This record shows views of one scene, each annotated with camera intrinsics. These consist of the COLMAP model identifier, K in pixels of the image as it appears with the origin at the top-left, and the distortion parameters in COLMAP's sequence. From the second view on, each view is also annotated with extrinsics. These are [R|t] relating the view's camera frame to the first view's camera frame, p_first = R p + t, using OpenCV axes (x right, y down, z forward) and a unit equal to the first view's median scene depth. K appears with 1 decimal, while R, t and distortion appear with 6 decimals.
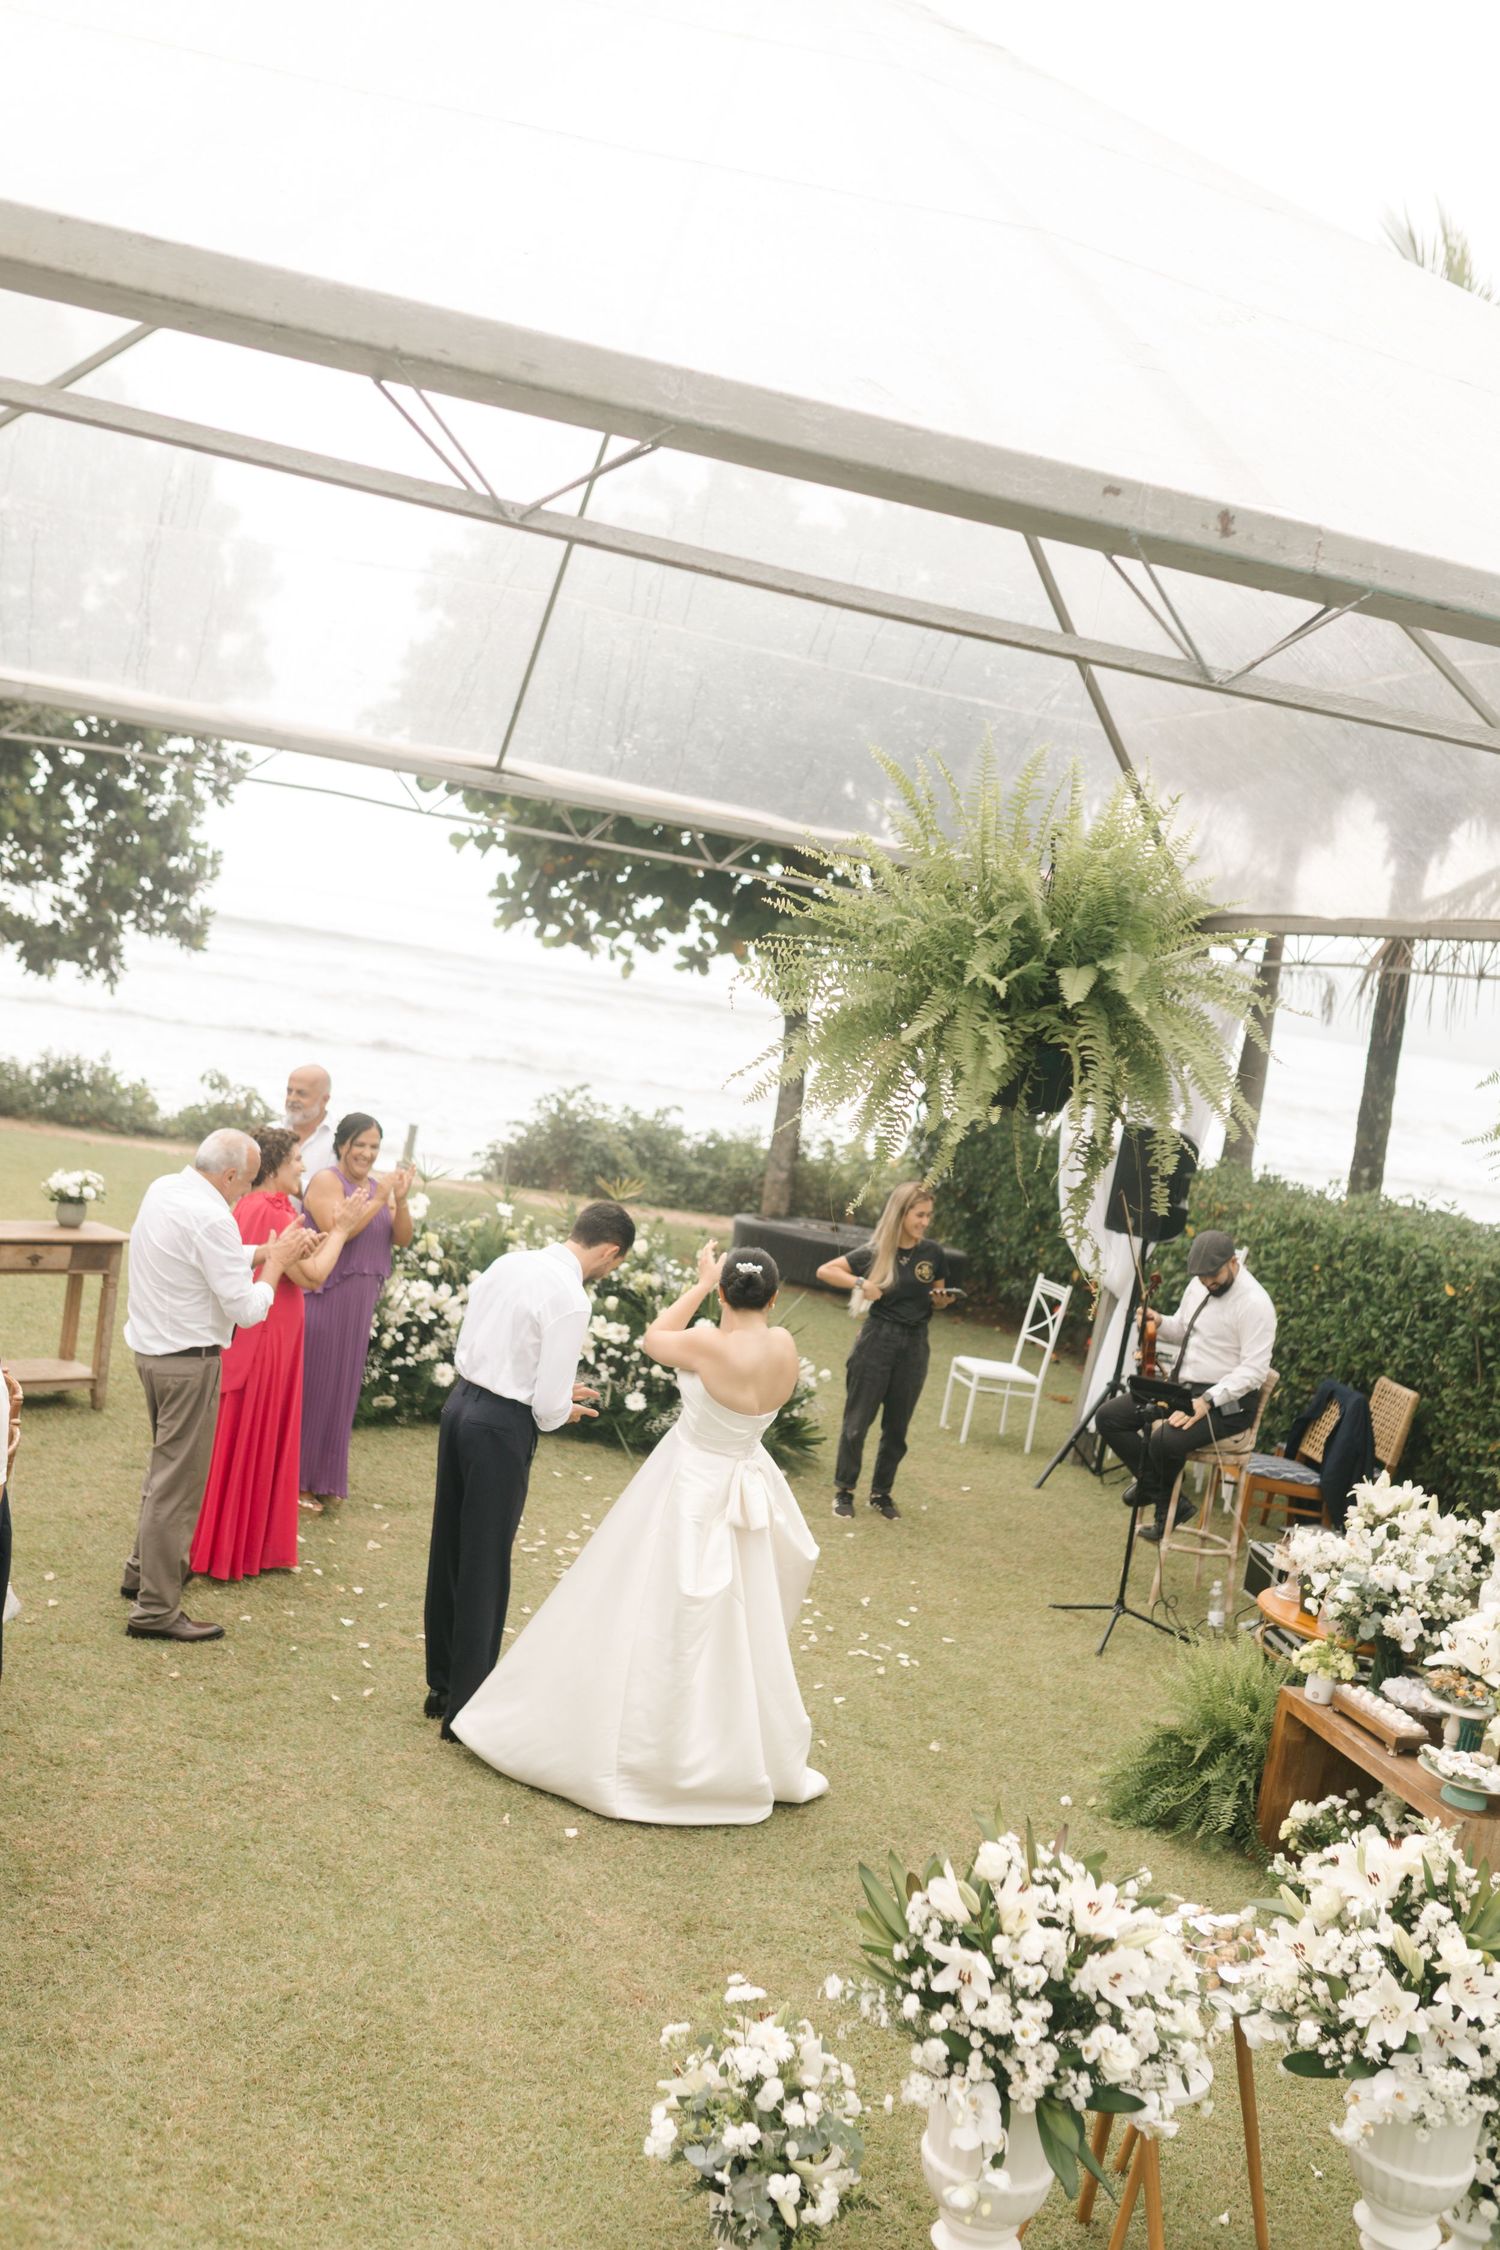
lens RADIAL K [[2246.0, 0, 750.0], [0, 2246.0, 1125.0], [0, 0, 1]] dist [-0.012612, 0.000134]
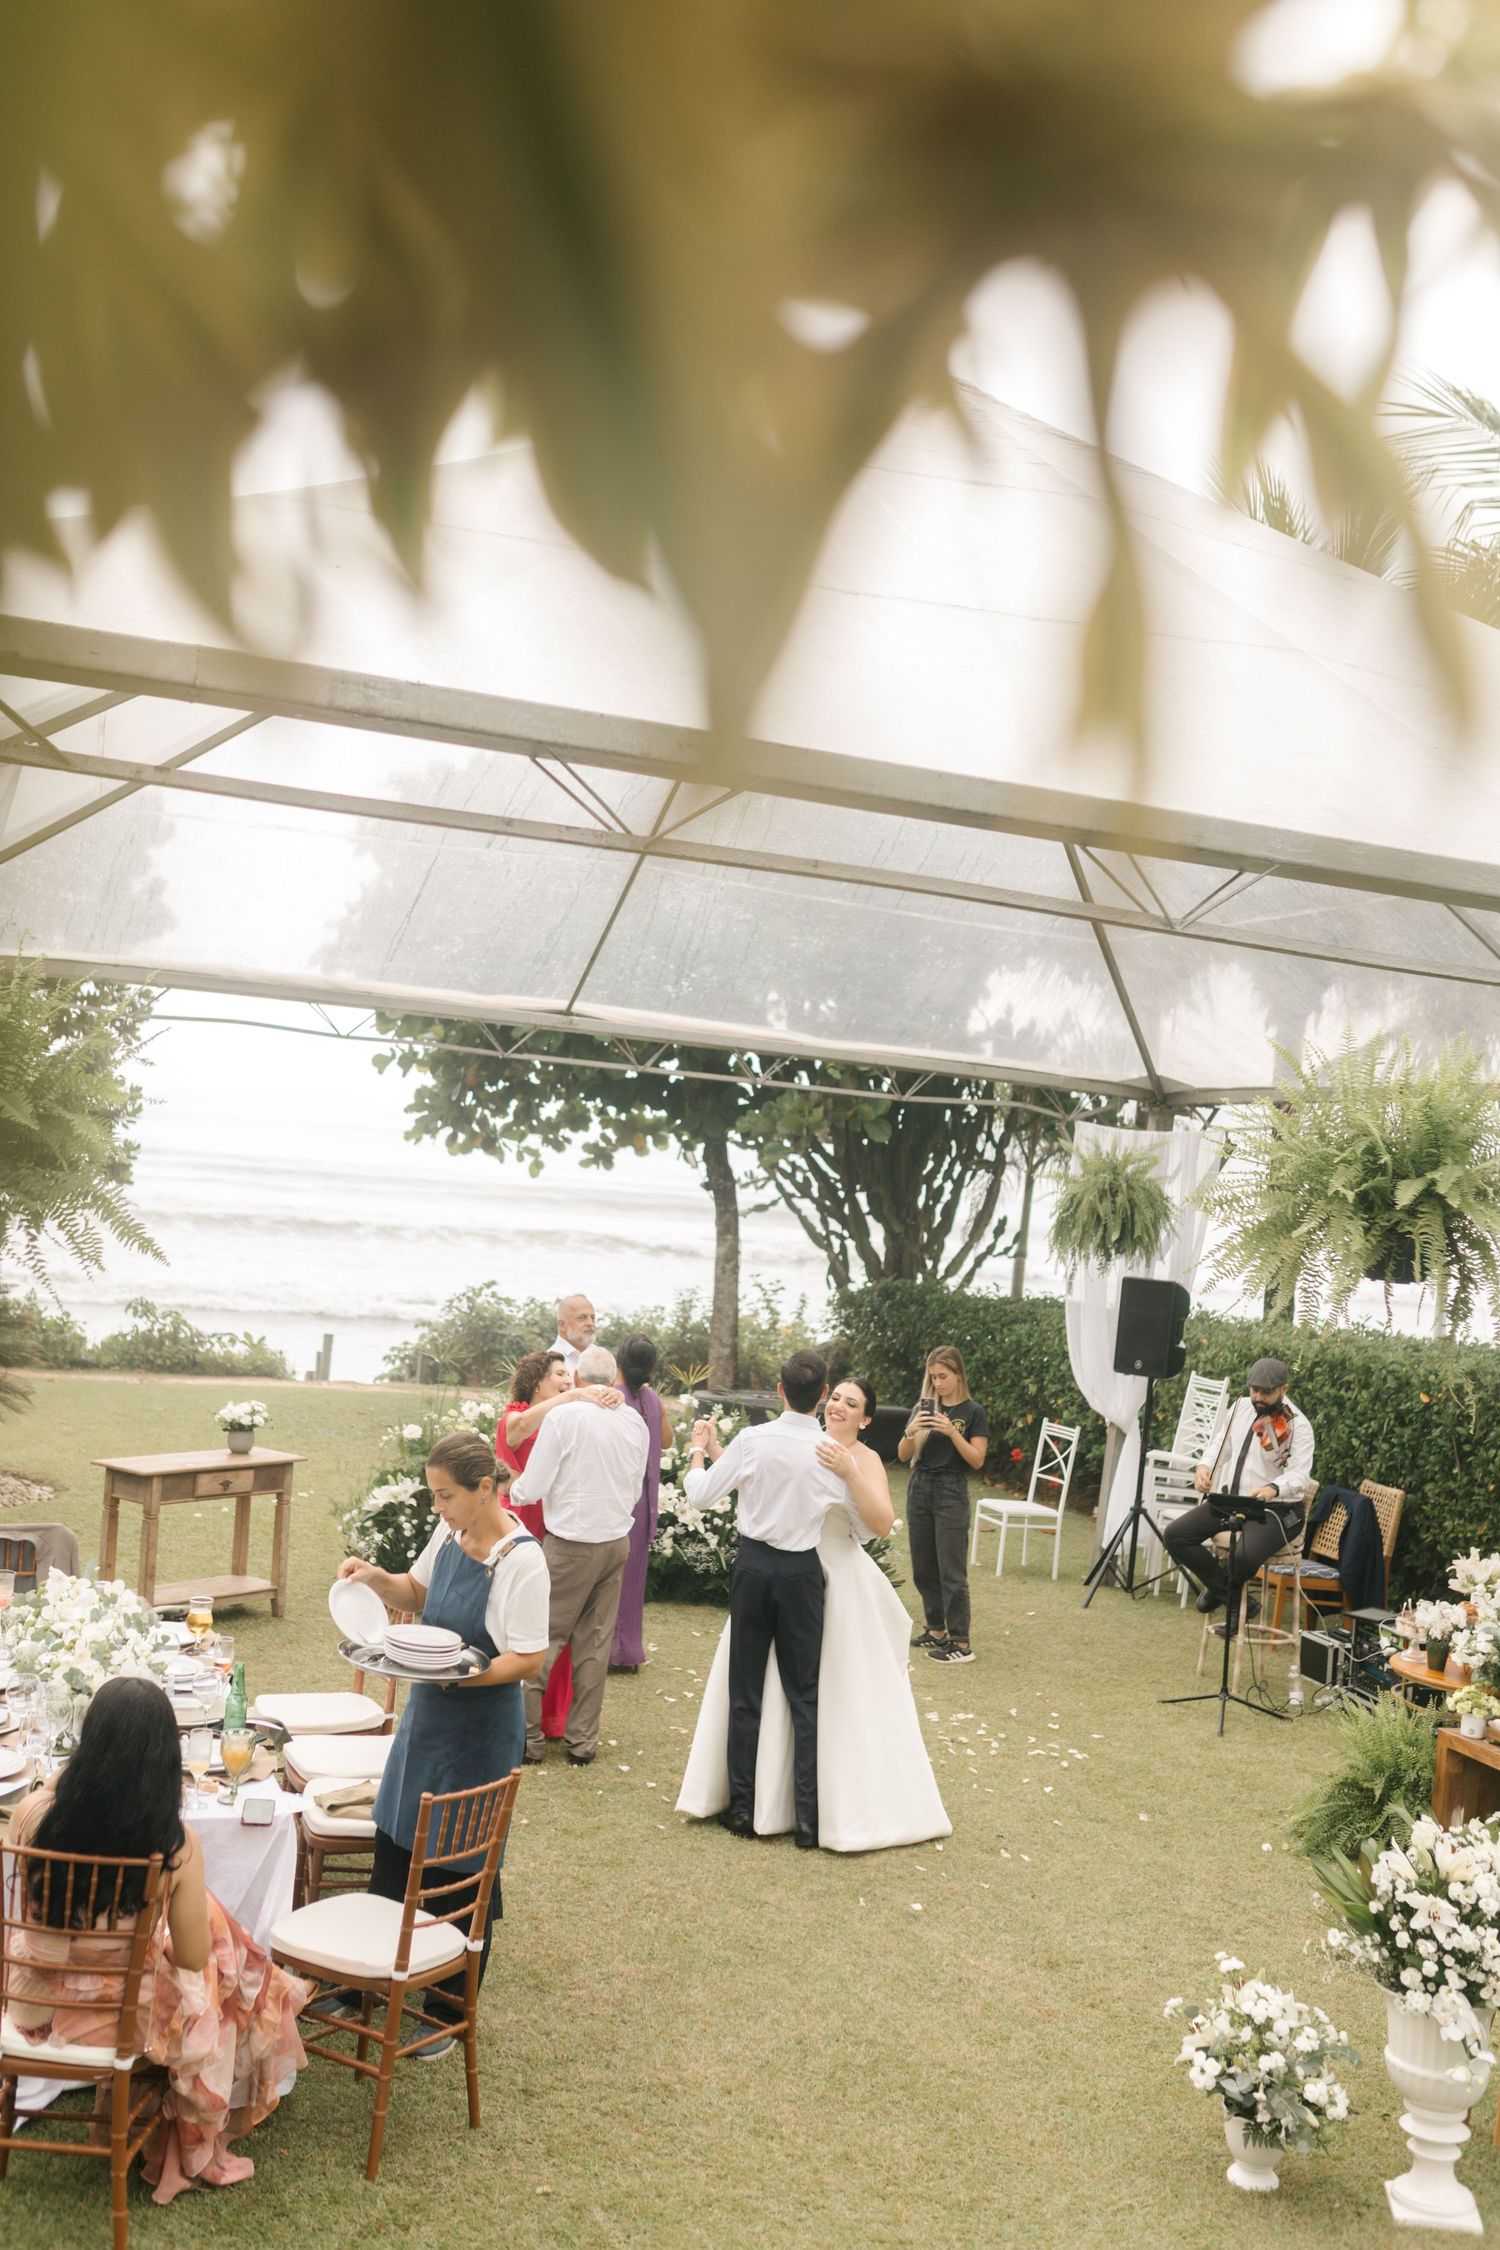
lens RADIAL K [[2227.4, 0, 750.0], [0, 2227.4, 1125.0], [0, 0, 1]] dist [-0.022403, -0.008805]
pose [[0.991769, -0.078351, 0.101271, -0.133878], [0.085875, 0.993686, -0.072205, -0.012989], [-0.094974, 0.080307, 0.992235, -0.111465]]
